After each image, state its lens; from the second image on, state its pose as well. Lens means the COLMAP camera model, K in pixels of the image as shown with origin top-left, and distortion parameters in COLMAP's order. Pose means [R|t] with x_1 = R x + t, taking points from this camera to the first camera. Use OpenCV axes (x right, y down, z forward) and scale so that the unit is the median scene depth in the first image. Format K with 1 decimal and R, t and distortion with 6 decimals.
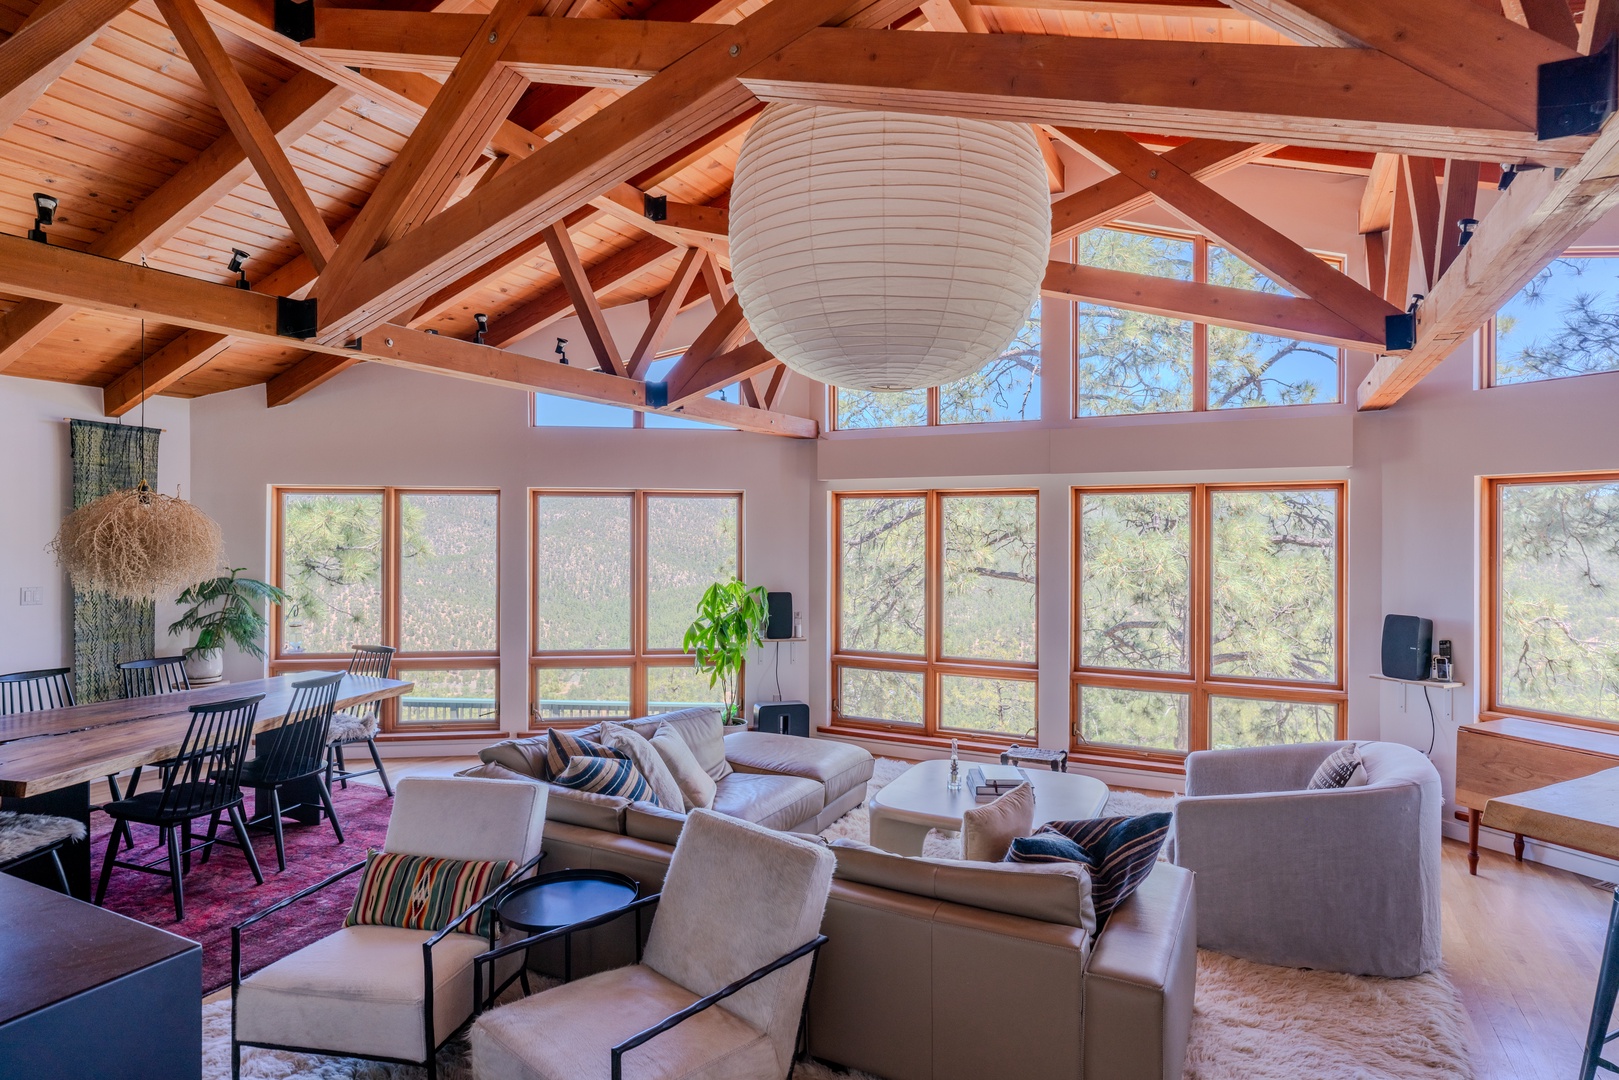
lens RADIAL K [[872.4, 0, 809.5], [0, 872.4, 540.0], [0, 0, 1]] dist [0.000388, 0.000761]
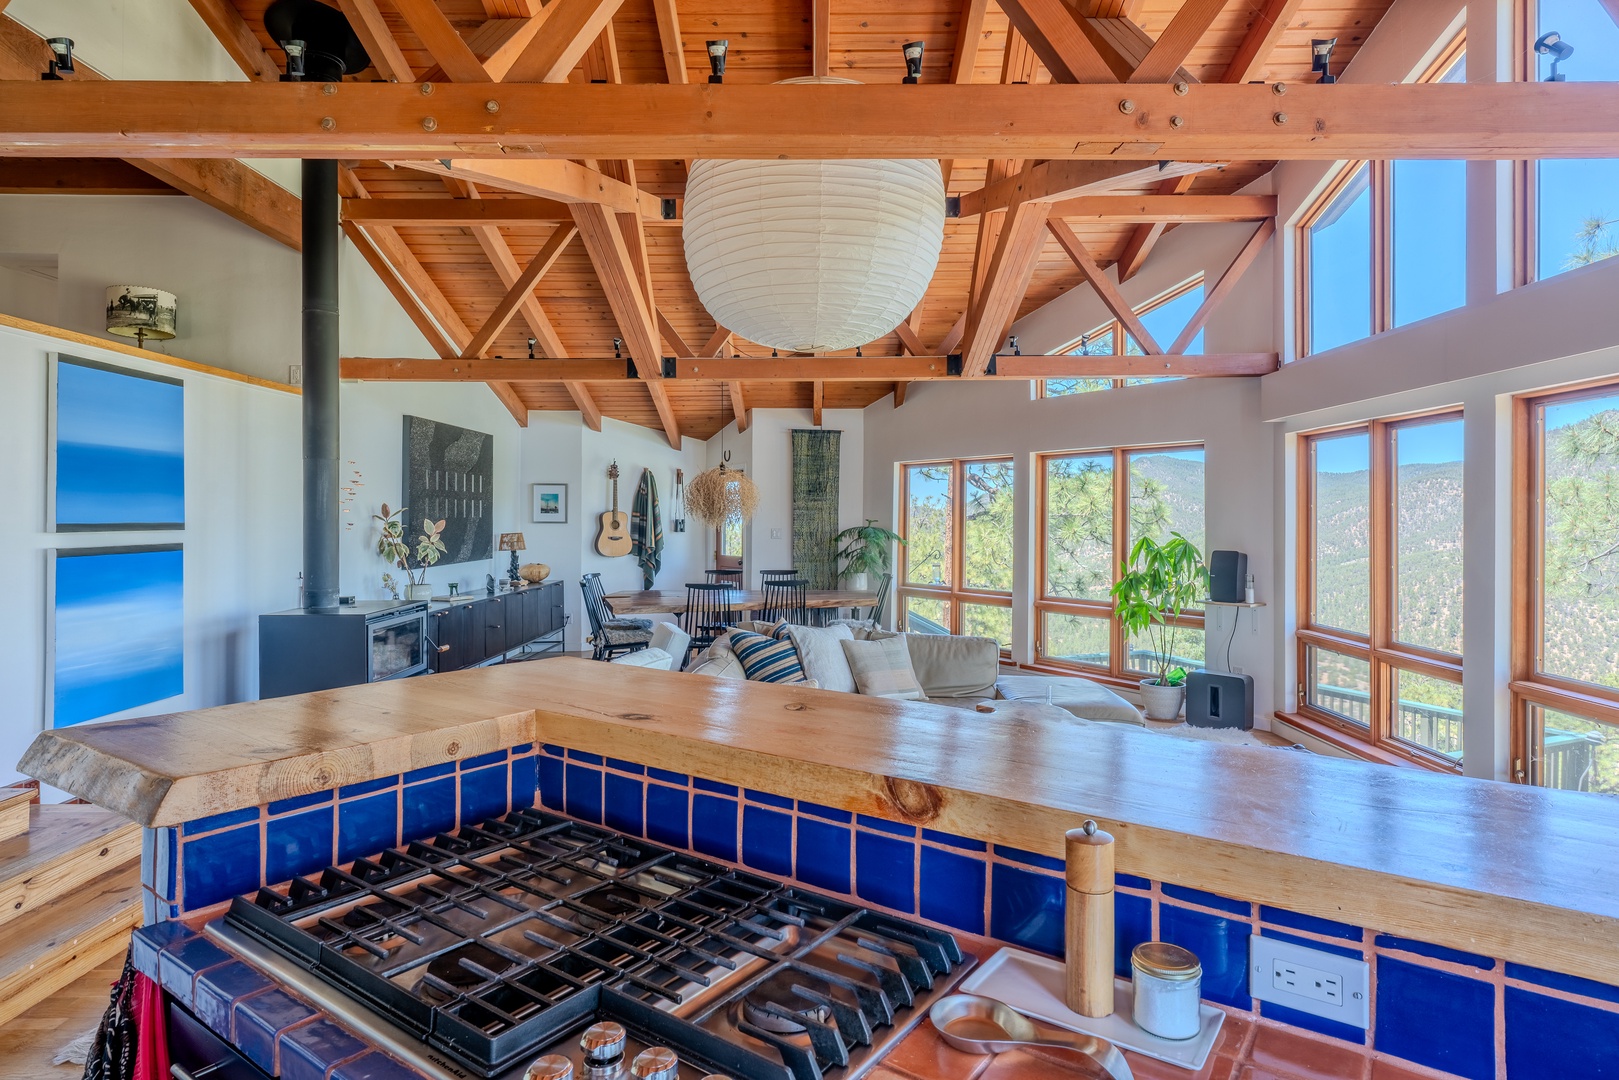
lens RADIAL K [[903.8, 0, 804.0], [0, 903.8, 512.2], [0, 0, 1]] dist [0.005774, 0.001651]
pose [[0.448974, -0.006650, -0.893520, 0.683729], [-0.004311, 0.999945, -0.009608, 0.035414], [0.893534, 0.008165, 0.448920, 0.223029]]
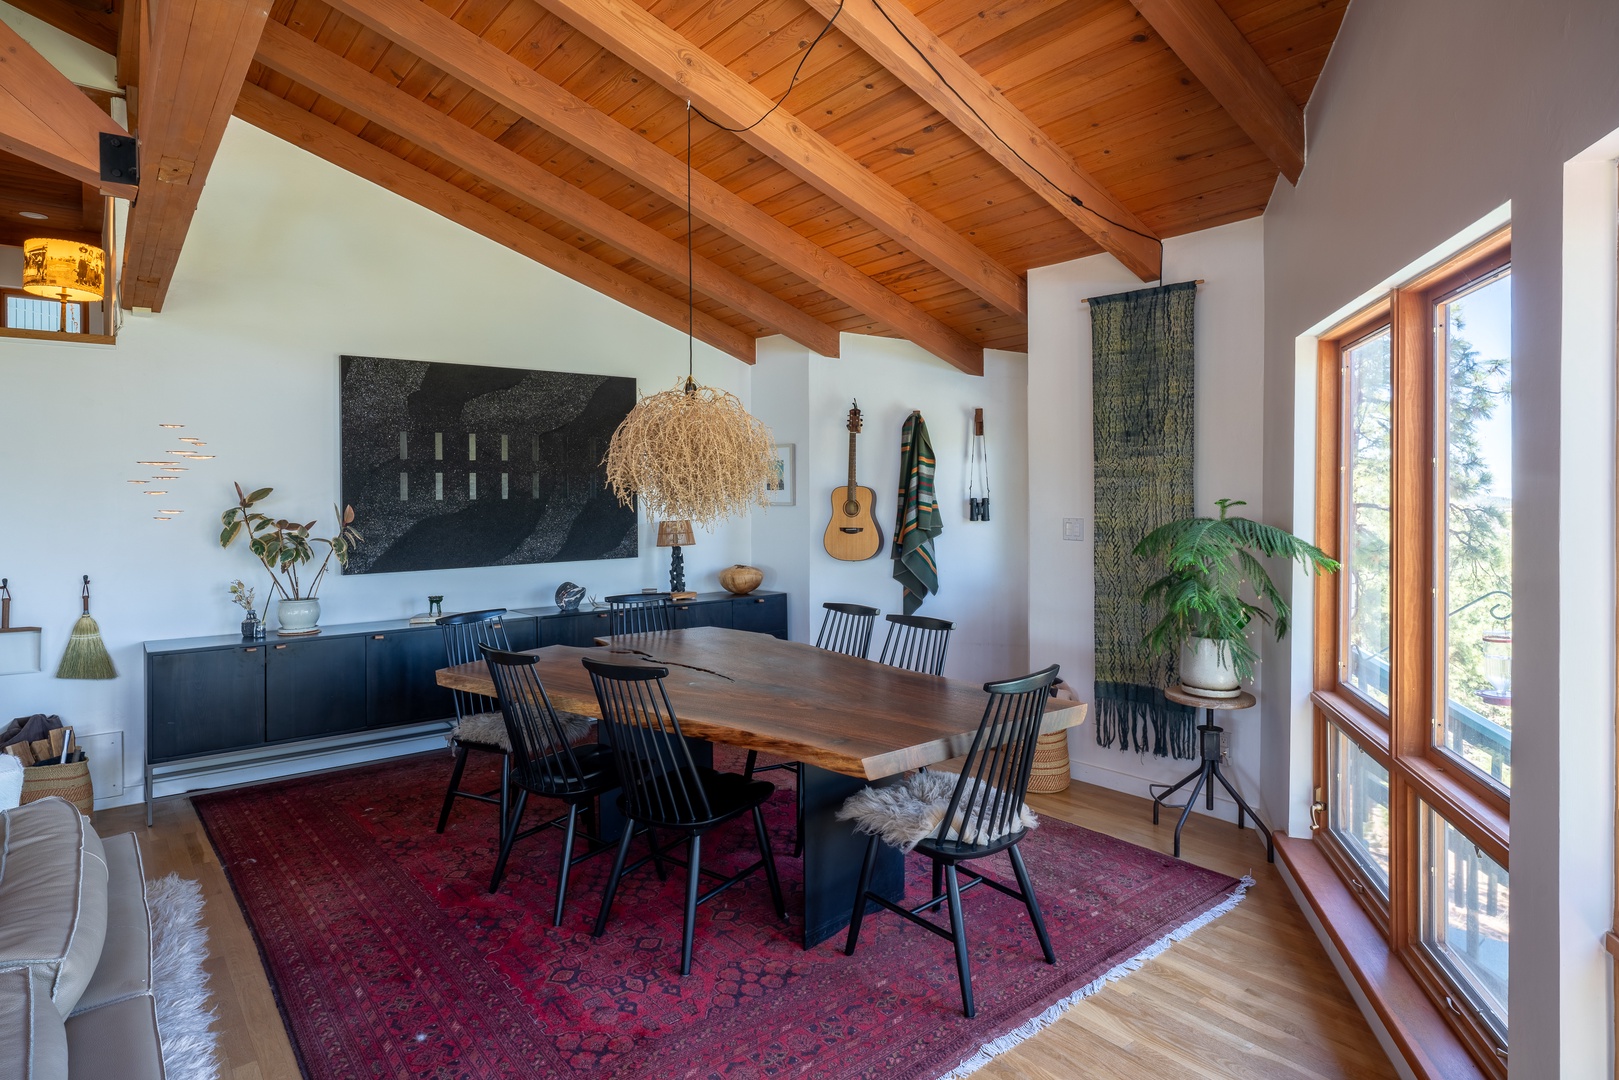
lens RADIAL K [[908.5, 0, 811.7], [0, 908.5, 498.1], [0, 0, 1]] dist [-0.001334, -0.000132]
pose [[-0.407623, 0.004066, -0.913141, -0.025102], [0.002510, 0.999991, 0.003333, 0.029256], [0.913147, -0.000934, -0.407630, 1.037466]]
